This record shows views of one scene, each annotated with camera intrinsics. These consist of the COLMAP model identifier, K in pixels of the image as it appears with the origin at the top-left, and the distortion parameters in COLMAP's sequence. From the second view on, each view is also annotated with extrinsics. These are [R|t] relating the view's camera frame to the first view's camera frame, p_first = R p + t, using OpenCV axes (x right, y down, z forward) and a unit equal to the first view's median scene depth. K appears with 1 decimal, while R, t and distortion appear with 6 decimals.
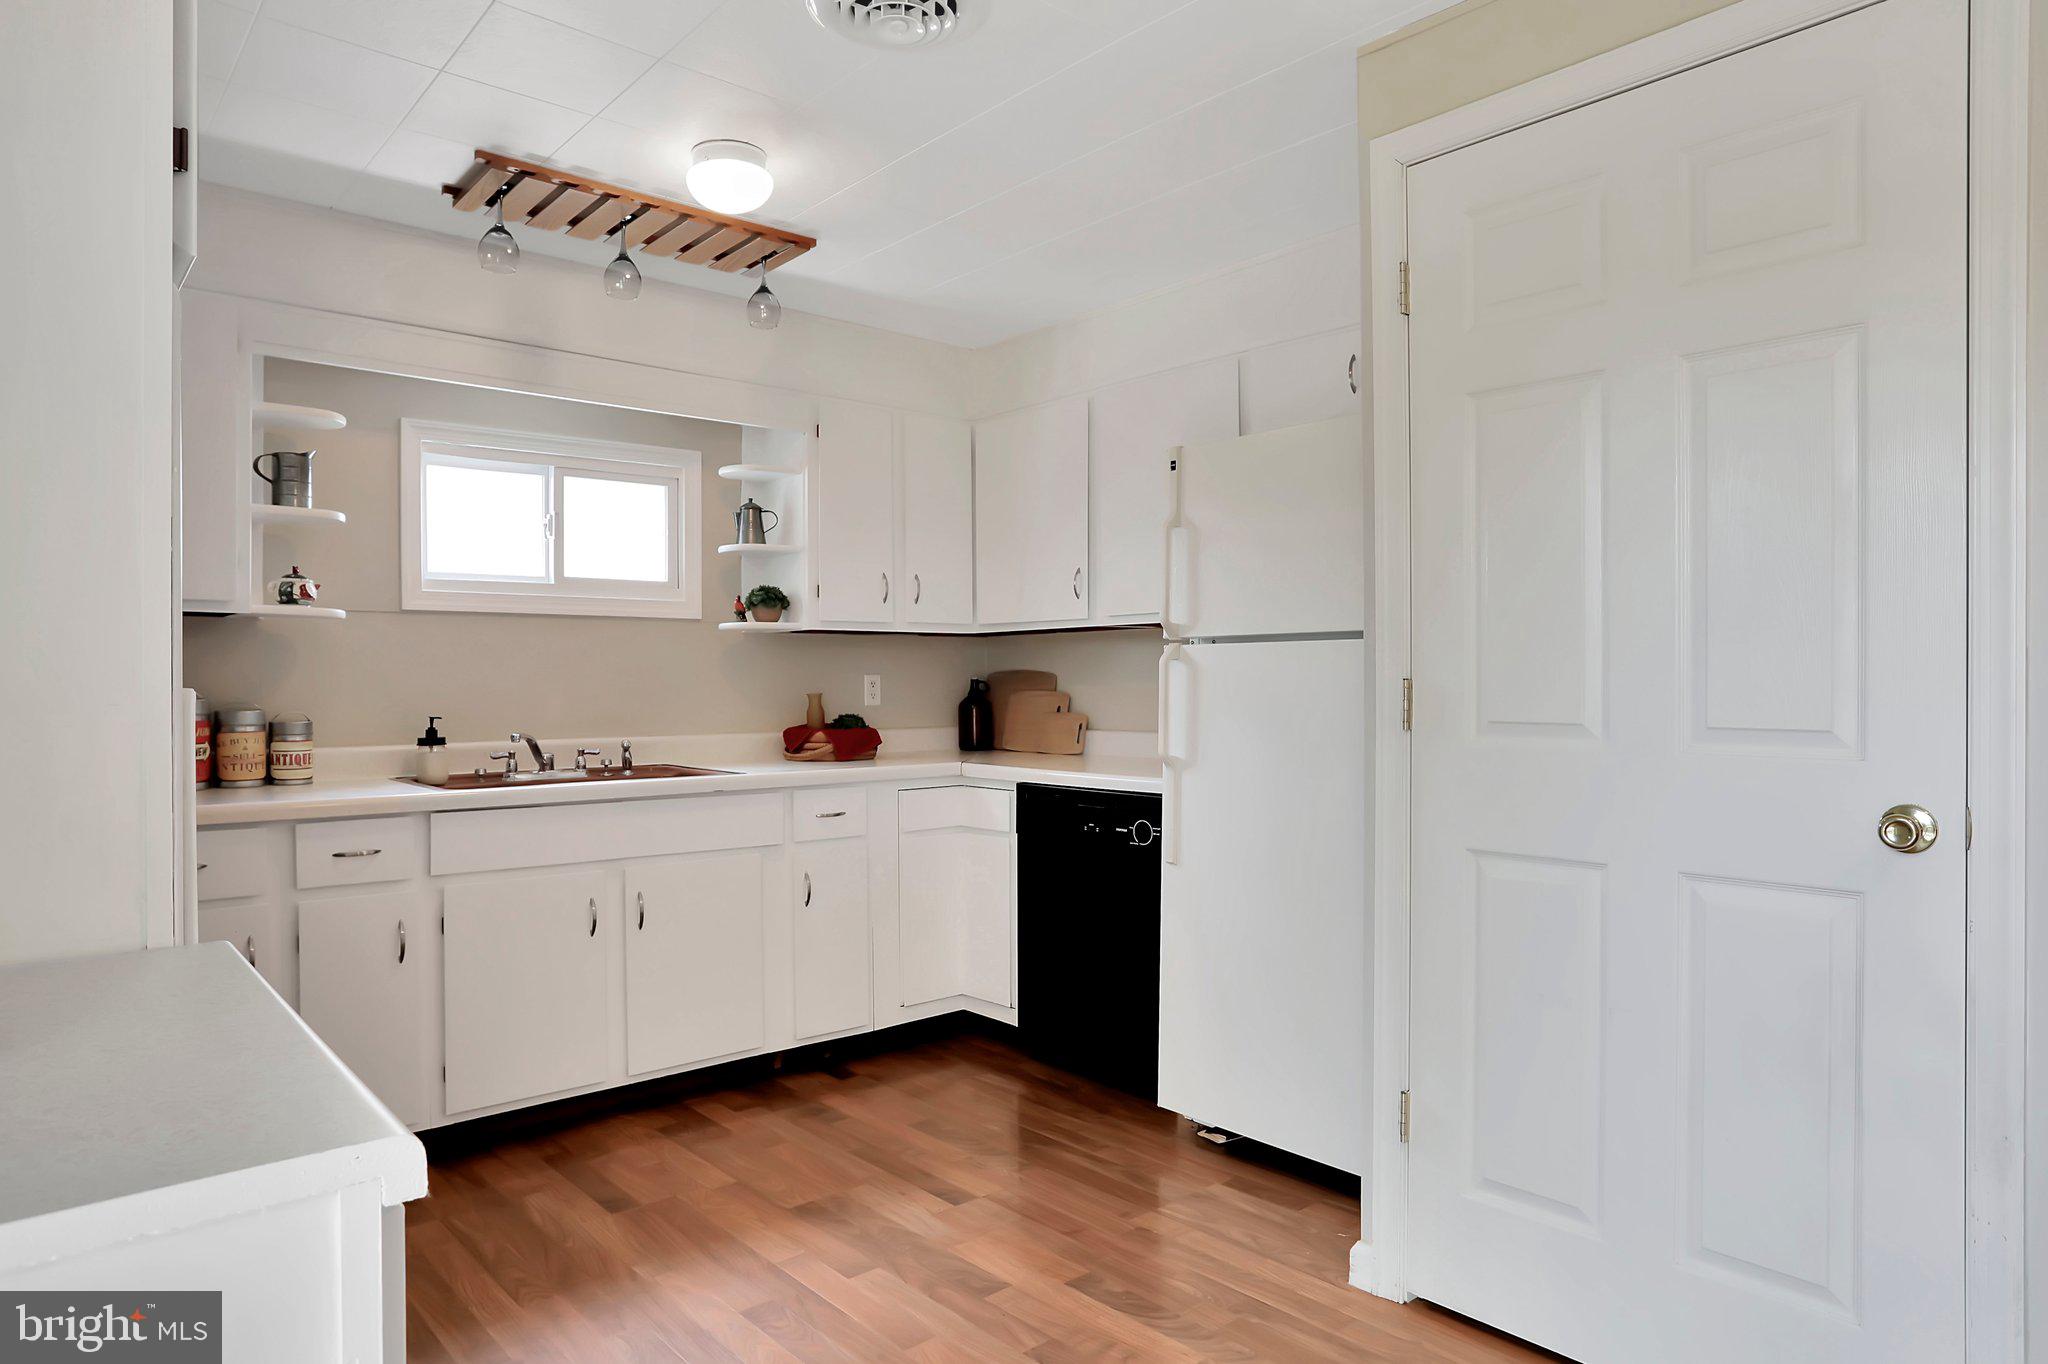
lens RADIAL K [[1220.2, 0, 1024.0], [0, 1220.2, 682.0], [0, 0, 1]] dist [-0.061561, 0.002455]
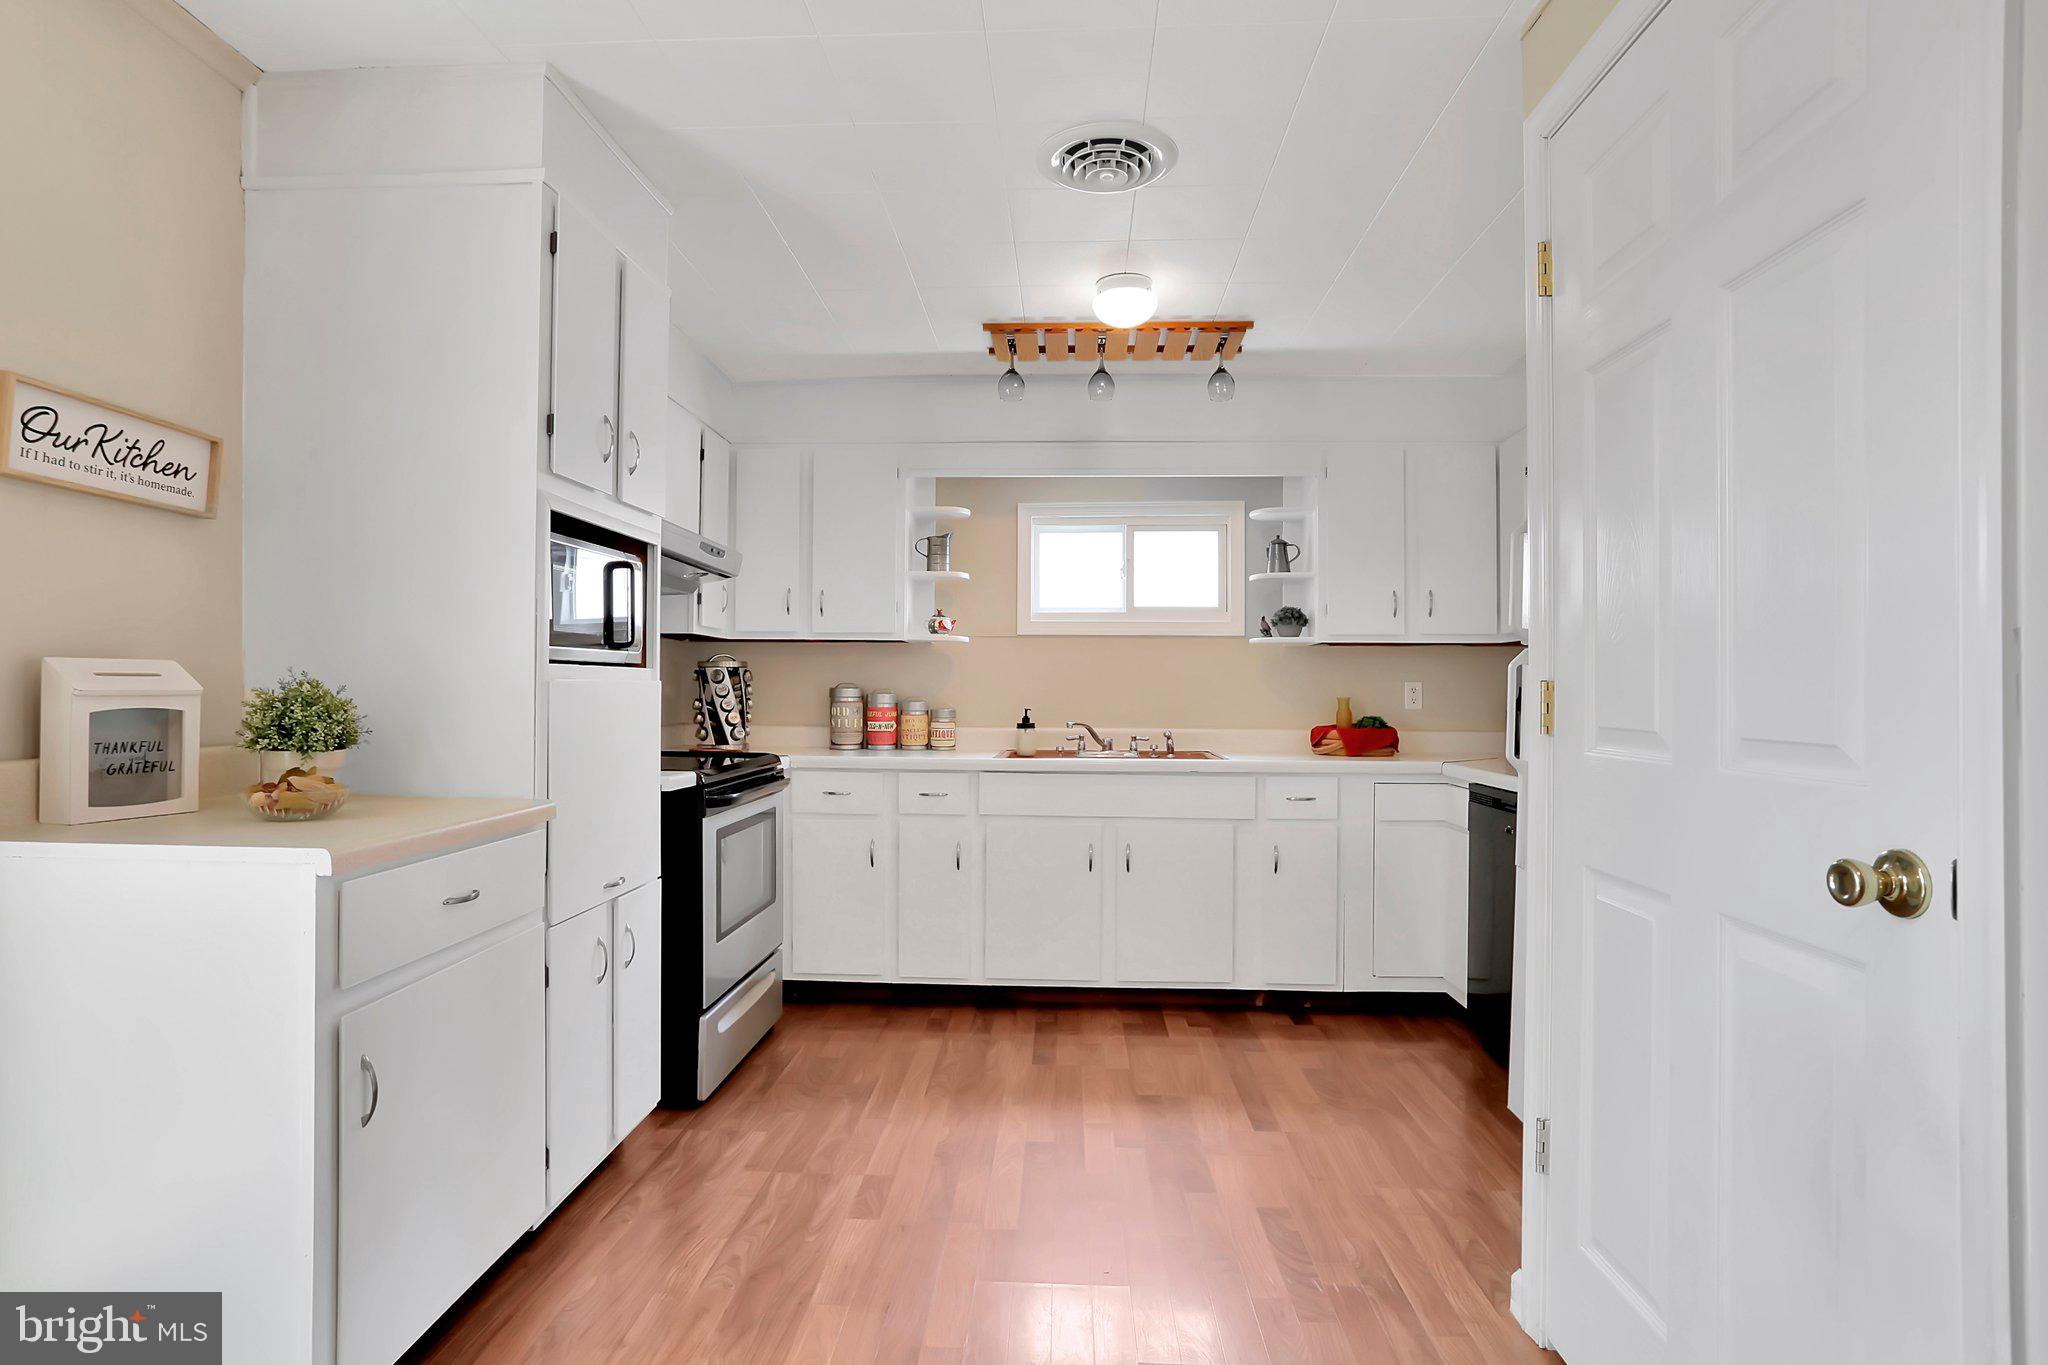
lens RADIAL K [[1059.4, 0, 1024.0], [0, 1059.4, 682.5], [0, 0, 1]] dist [-0.030588, 0.001058]
pose [[0.713585, 0.002580, -0.700564, 0.402326], [-0.009559, 0.999936, -0.006053, 0.005291], [0.700504, 0.011016, 0.713564, 0.086854]]
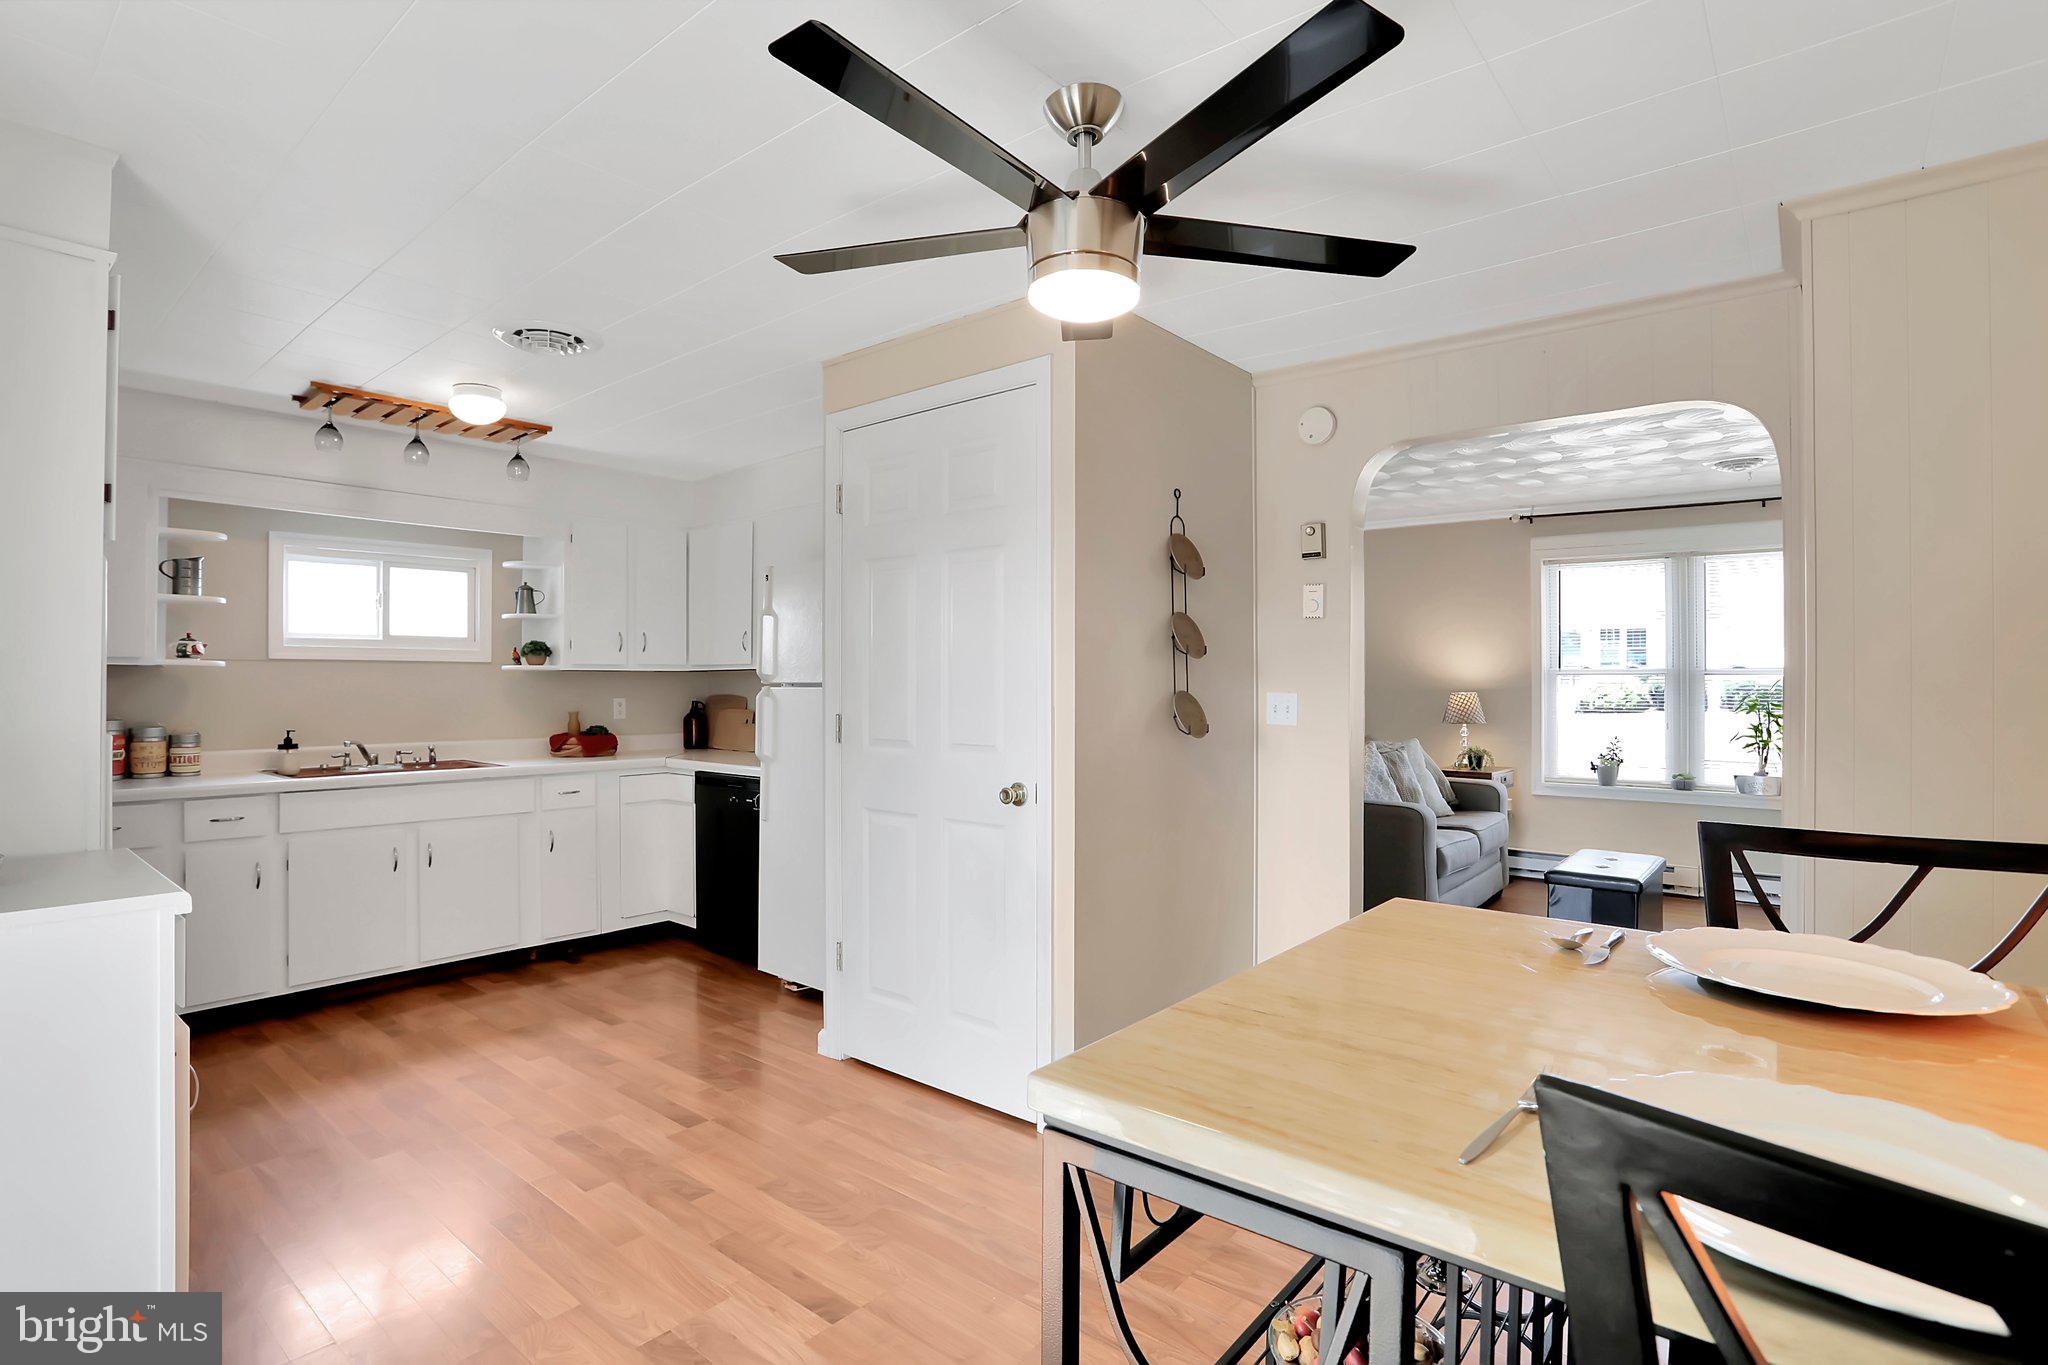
lens RADIAL K [[996.0, 0, 1017.6], [0, 996.0, 668.4], [0, 0, 1]] dist [-0.064045, 0.021128]
pose [[0.989153, 0.004794, 0.146812, 0.240185], [-0.002312, 0.999852, -0.017075, -0.030667], [-0.146872, 0.016550, 0.989017, -0.345866]]
